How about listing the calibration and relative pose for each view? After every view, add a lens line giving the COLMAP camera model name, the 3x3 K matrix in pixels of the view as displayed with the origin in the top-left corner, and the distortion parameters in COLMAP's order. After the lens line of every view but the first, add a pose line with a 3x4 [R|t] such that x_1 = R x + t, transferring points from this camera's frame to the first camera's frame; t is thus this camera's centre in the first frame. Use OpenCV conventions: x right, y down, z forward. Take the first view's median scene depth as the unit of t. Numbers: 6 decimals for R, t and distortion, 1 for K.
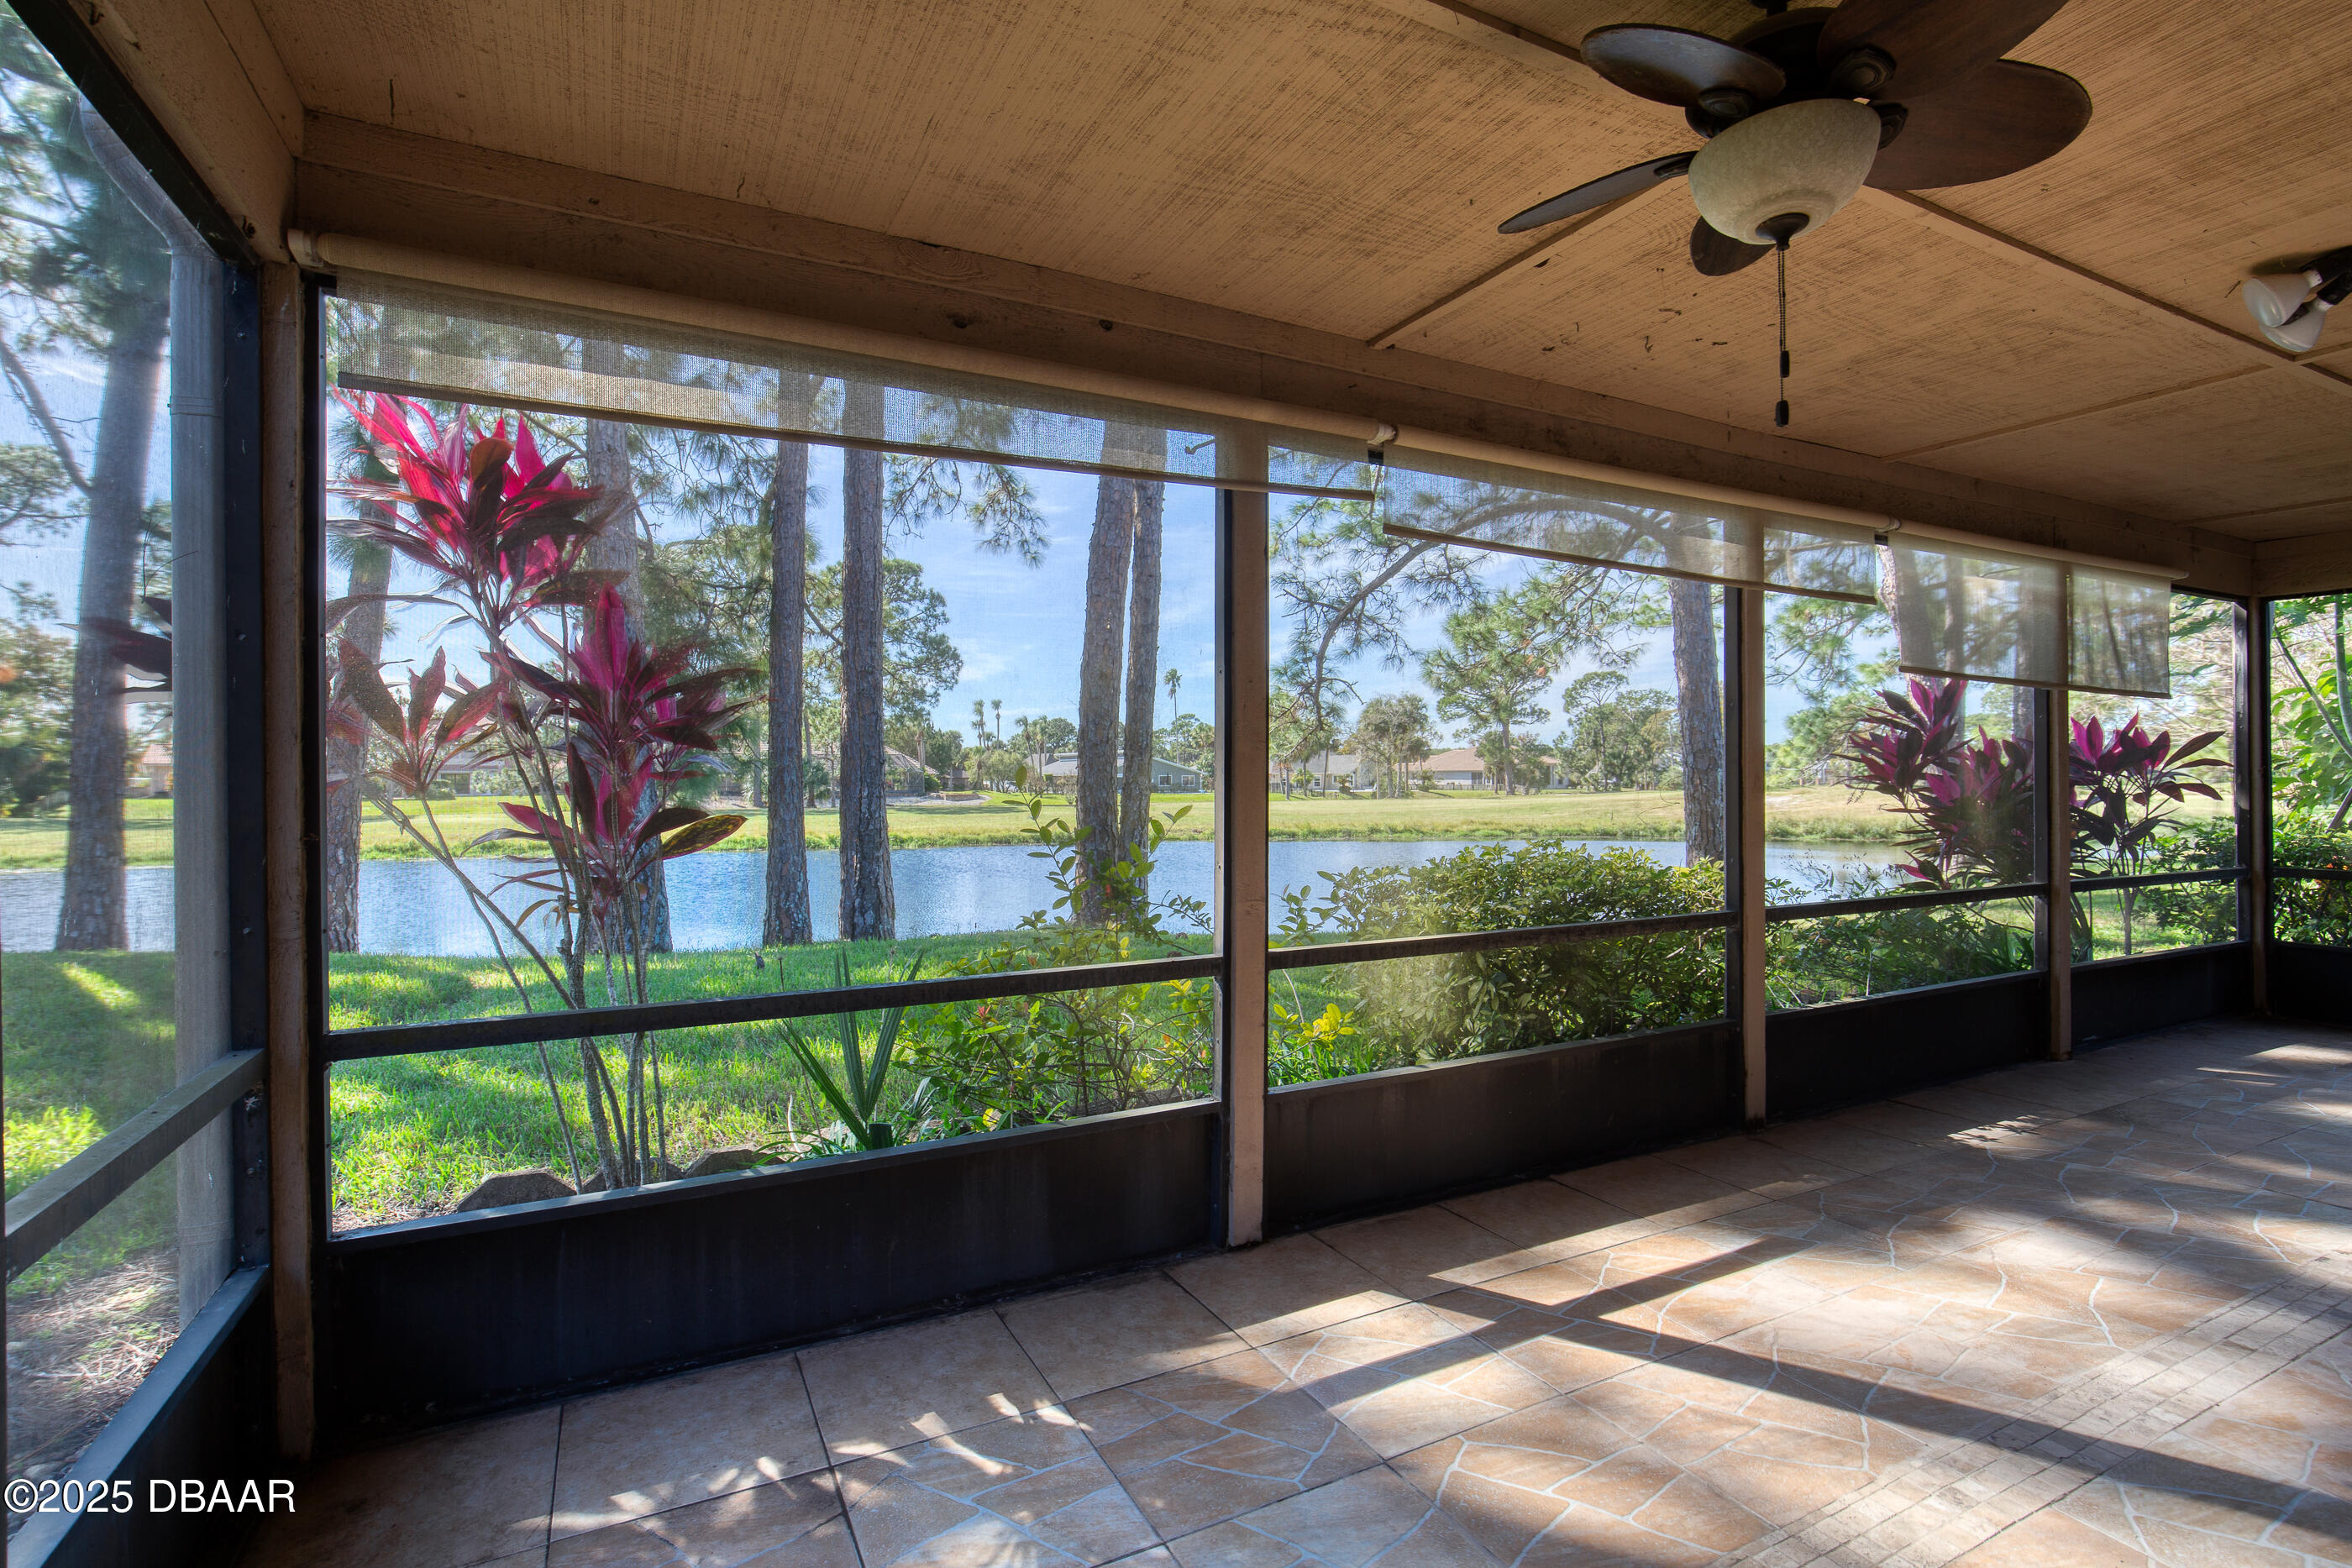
lens RADIAL K [[1078.3, 0, 1150.0], [0, 1078.3, 782.9], [0, 0, 1]] dist [-0.008869, -0.000006]
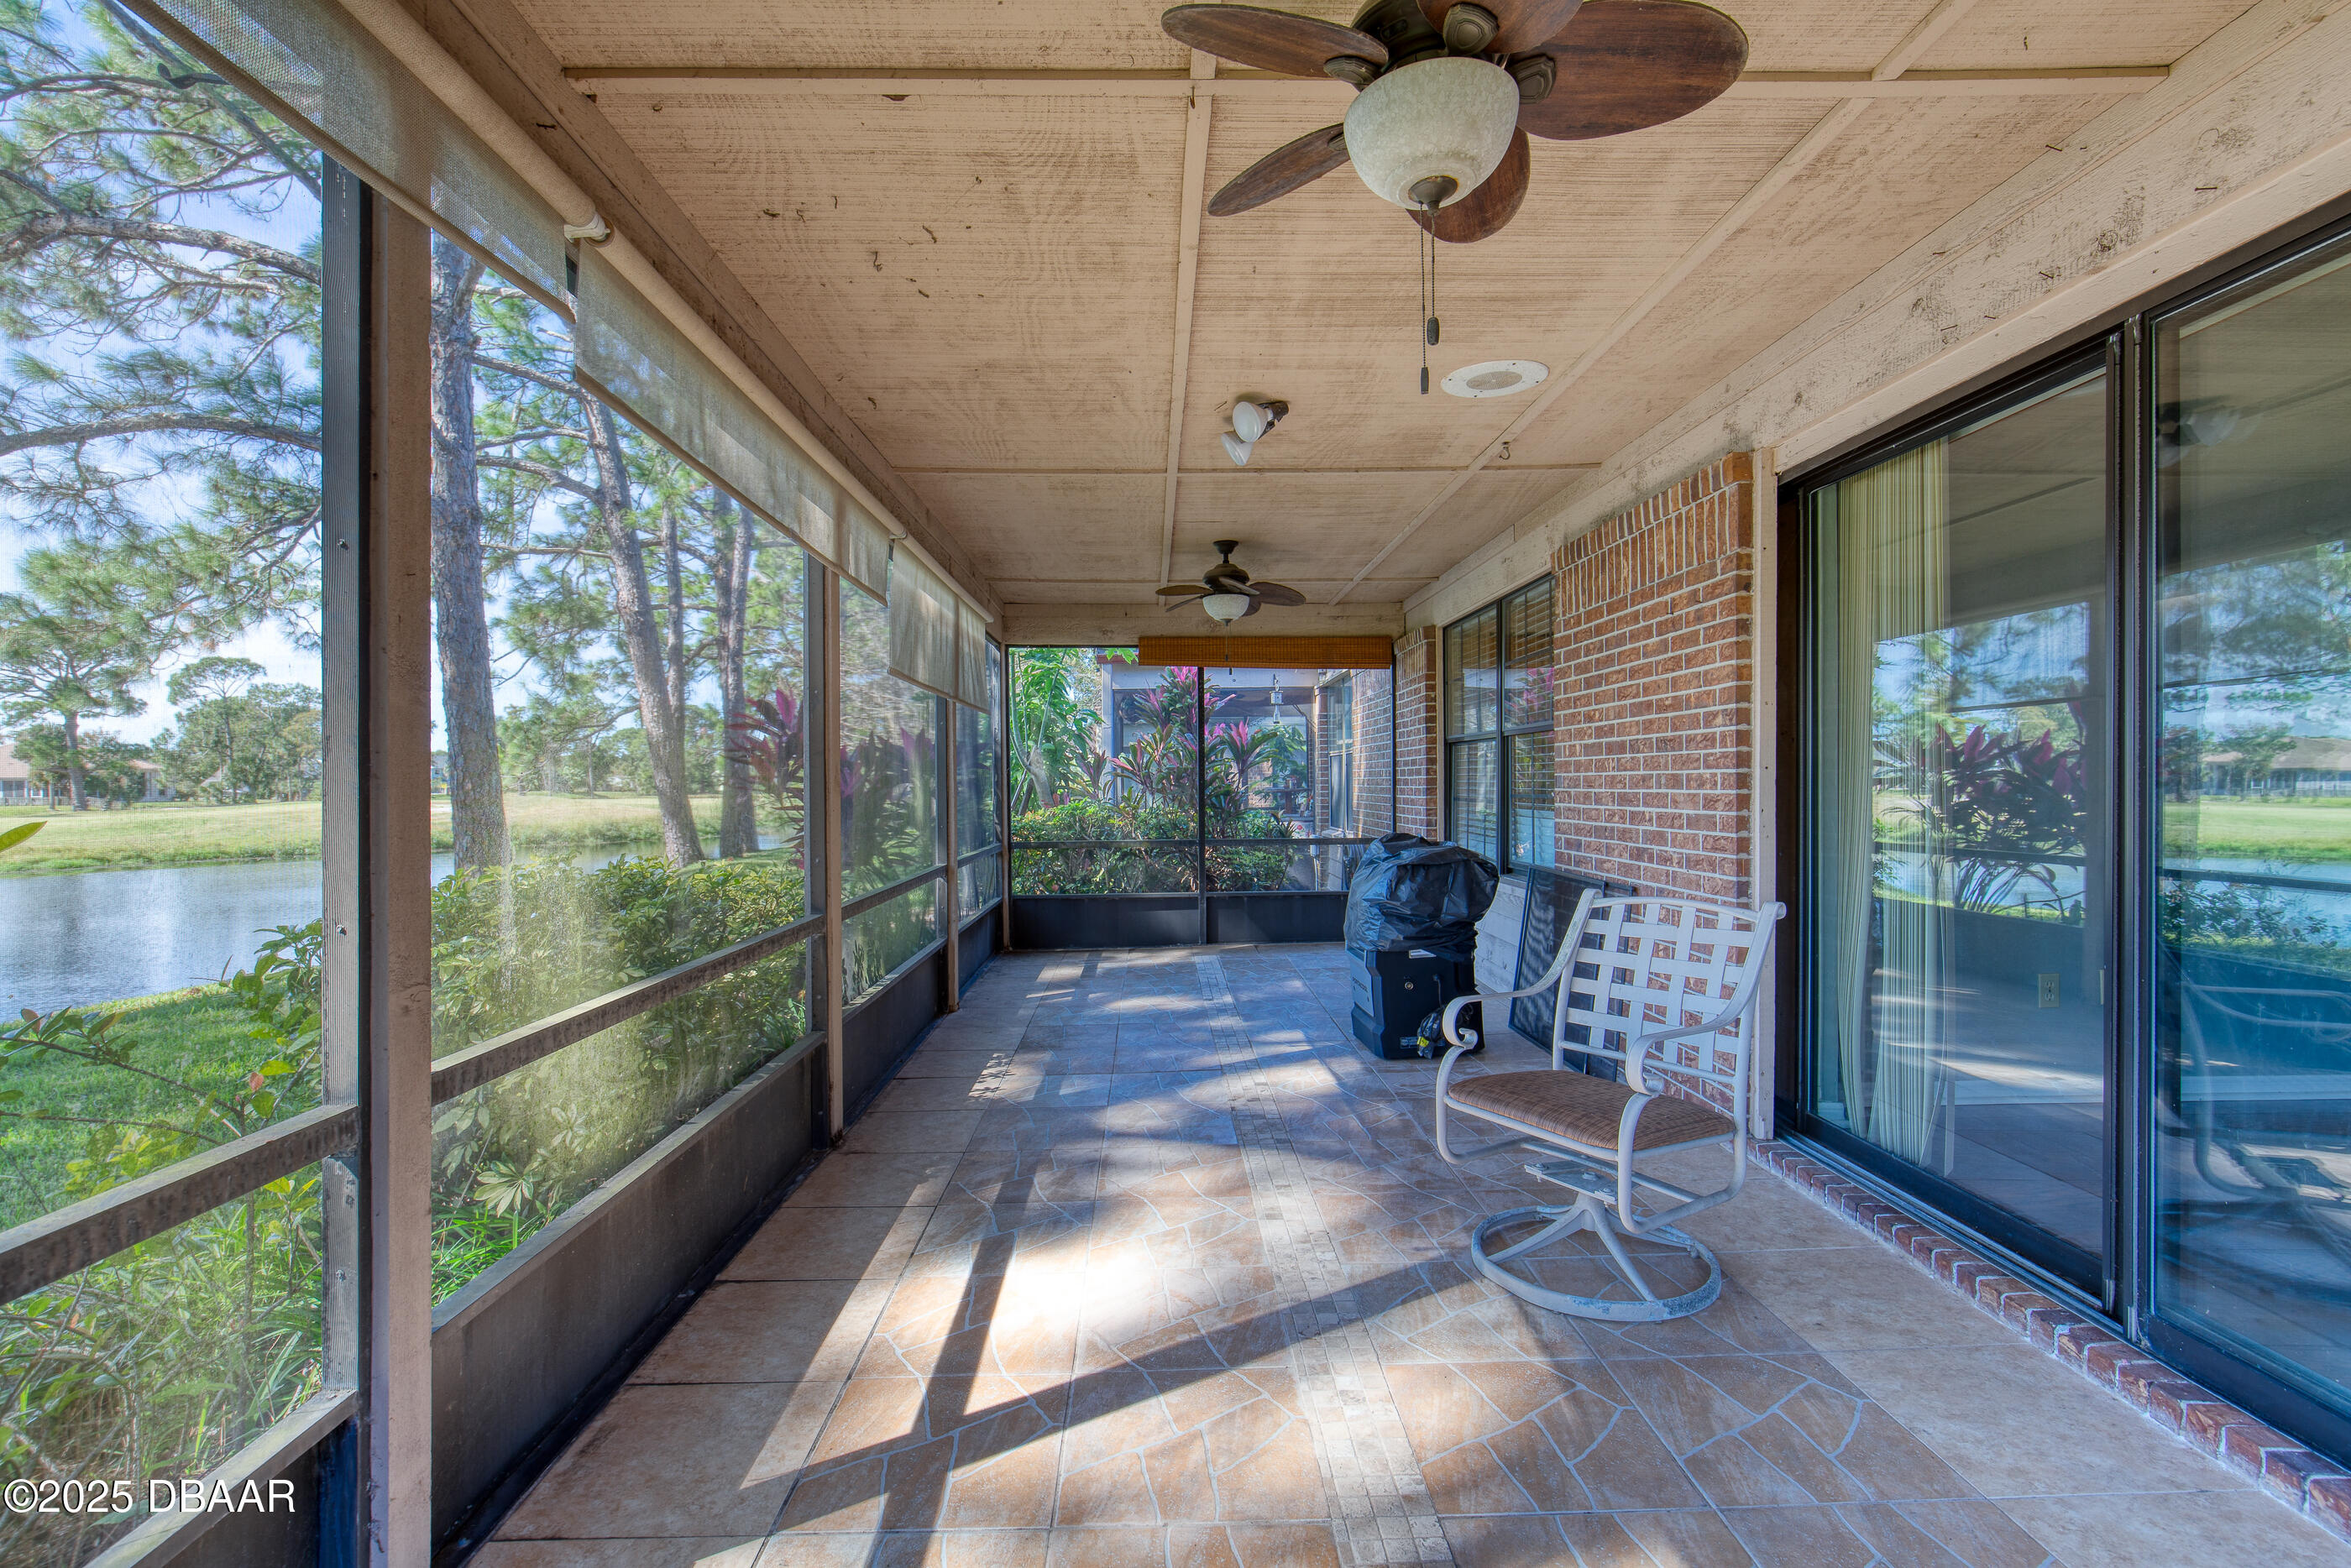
lens RADIAL K [[1077.8, 0, 1151.7], [0, 1077.8, 794.6], [0, 0, 1]] dist [-0.008869, -0.000006]
pose [[0.435157, -0.010817, 0.900290, -0.181949], [0.008390, 0.999933, 0.007959, 0.009833], [-0.900316, 0.004090, 0.435219, 0.355346]]
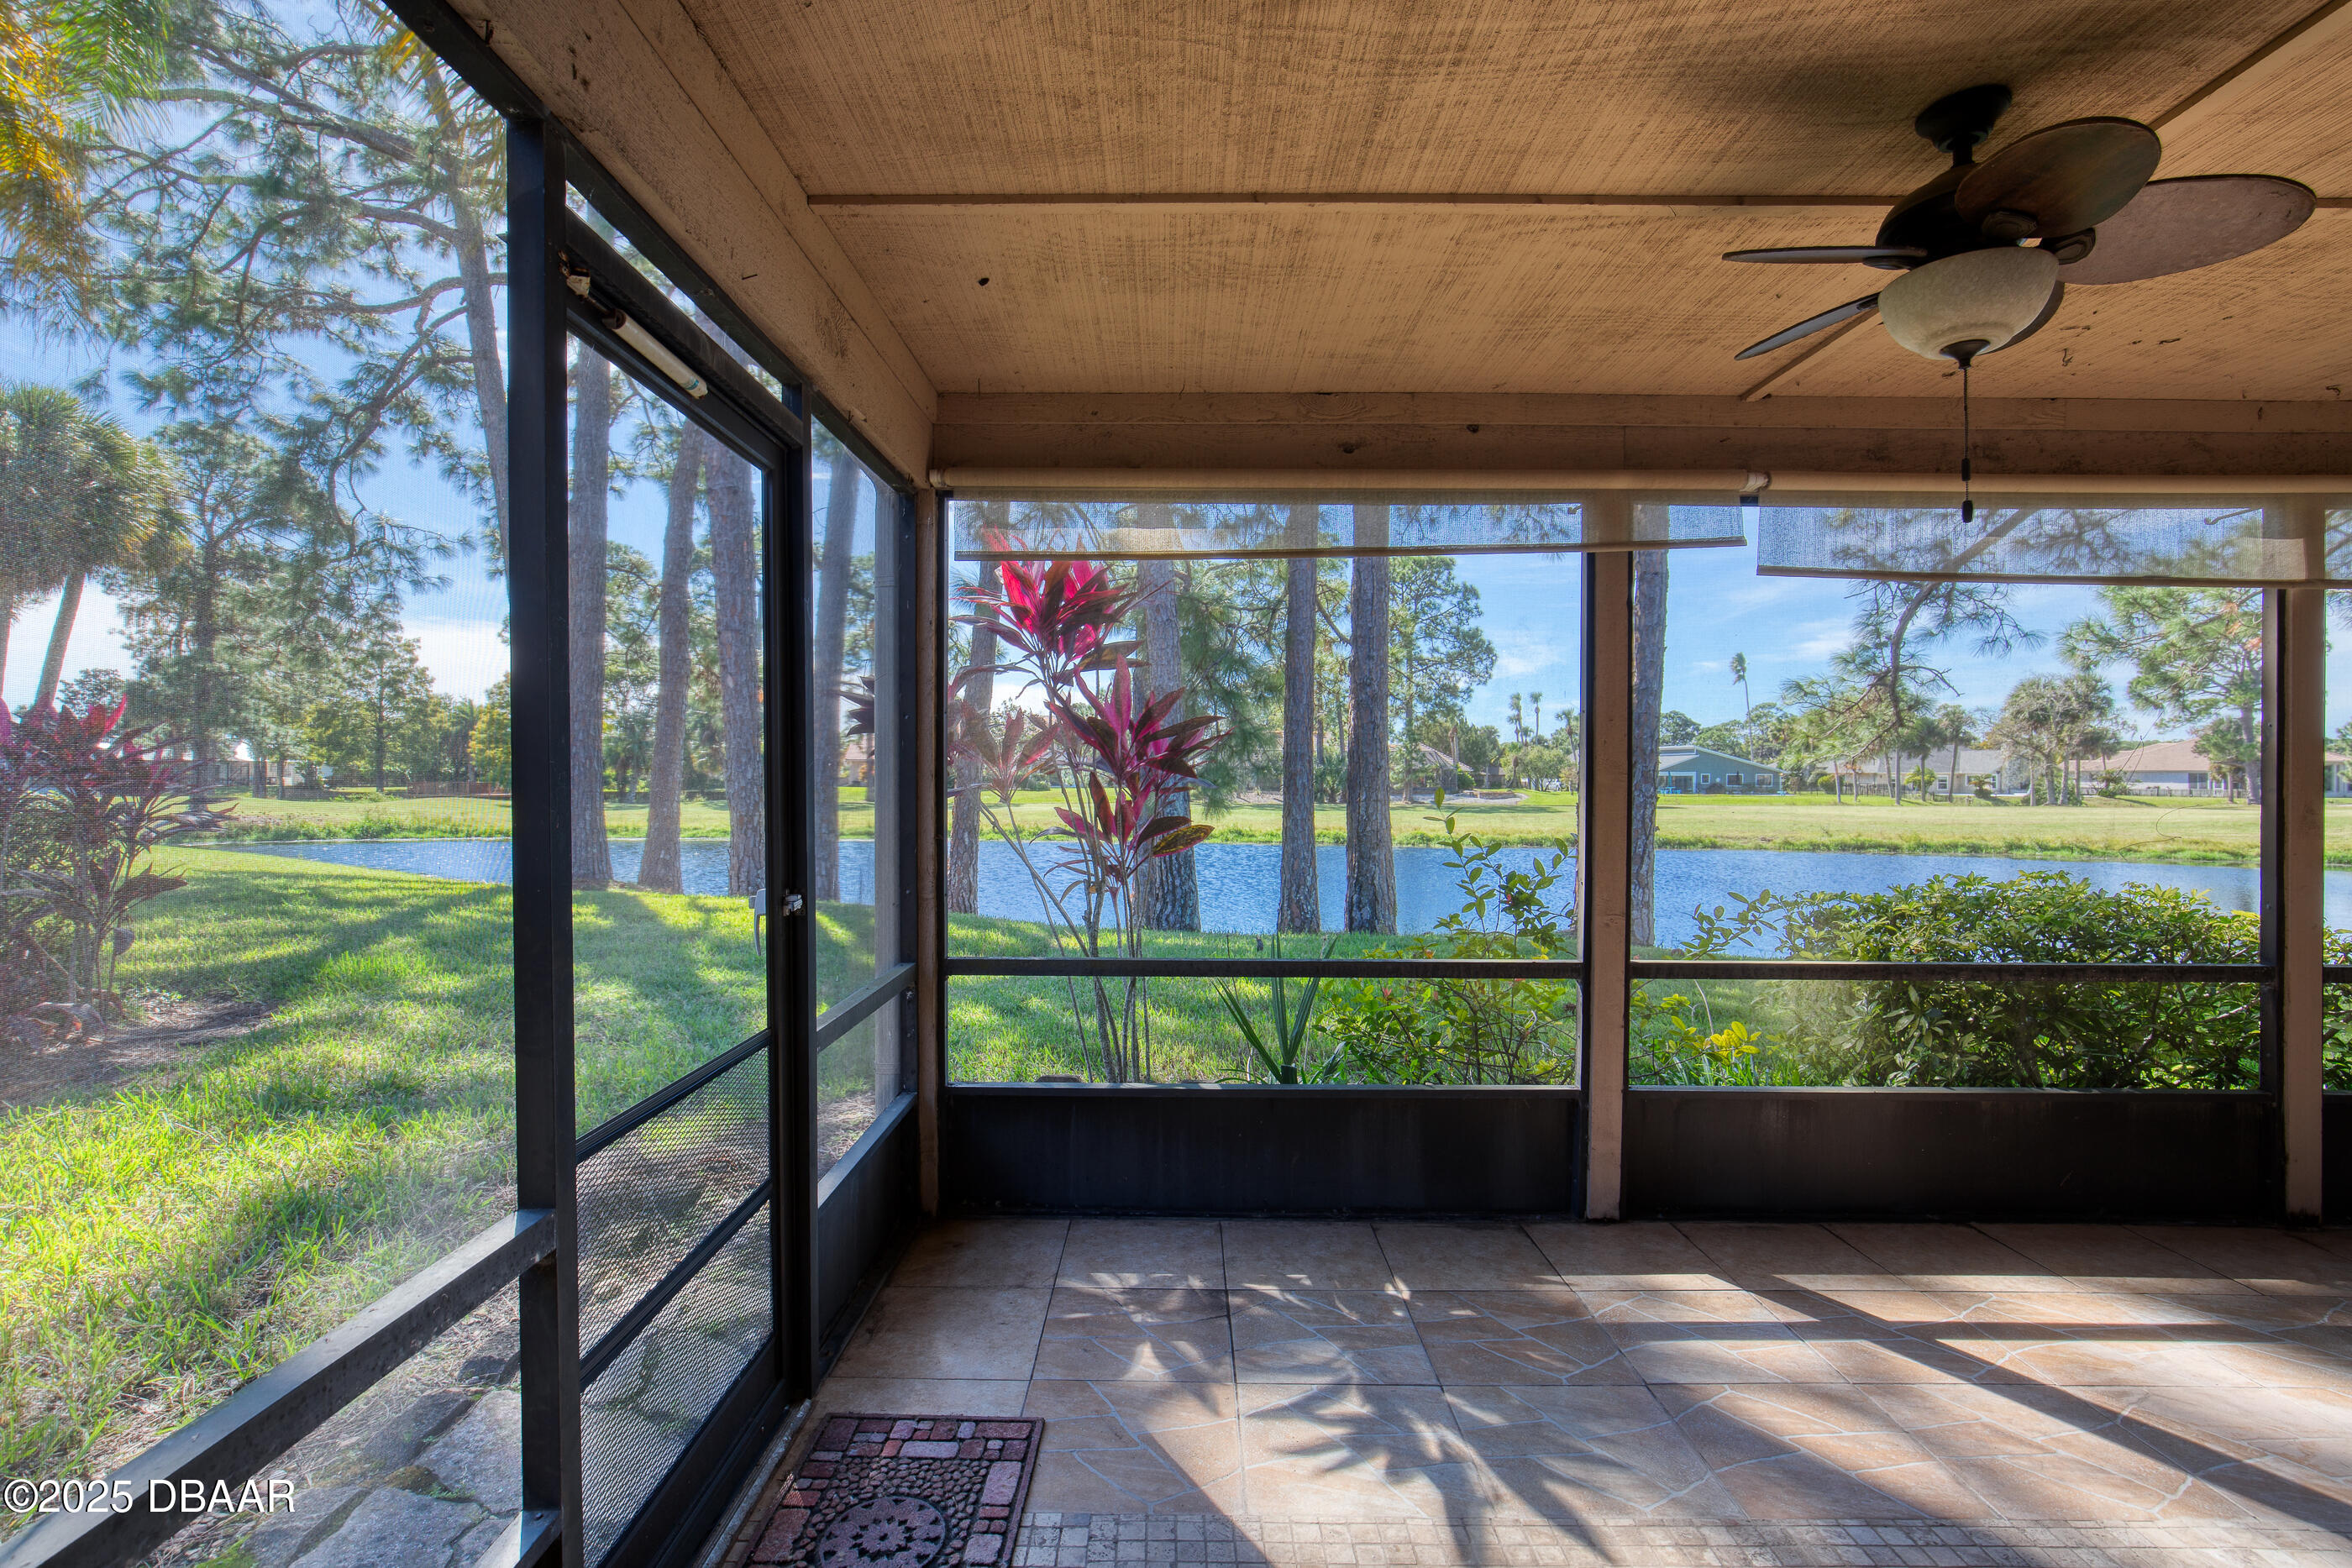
lens RADIAL K [[1078.3, 0, 1136.8], [0, 1078.3, 783.9], [0, 0, 1]] dist [-0.008869, -0.000006]
pose [[0.880737, 0.008284, -0.473533, 0.157222], [-0.006763, 0.999965, 0.004915, -0.024427], [0.473557, -0.001126, 0.880763, -0.184670]]
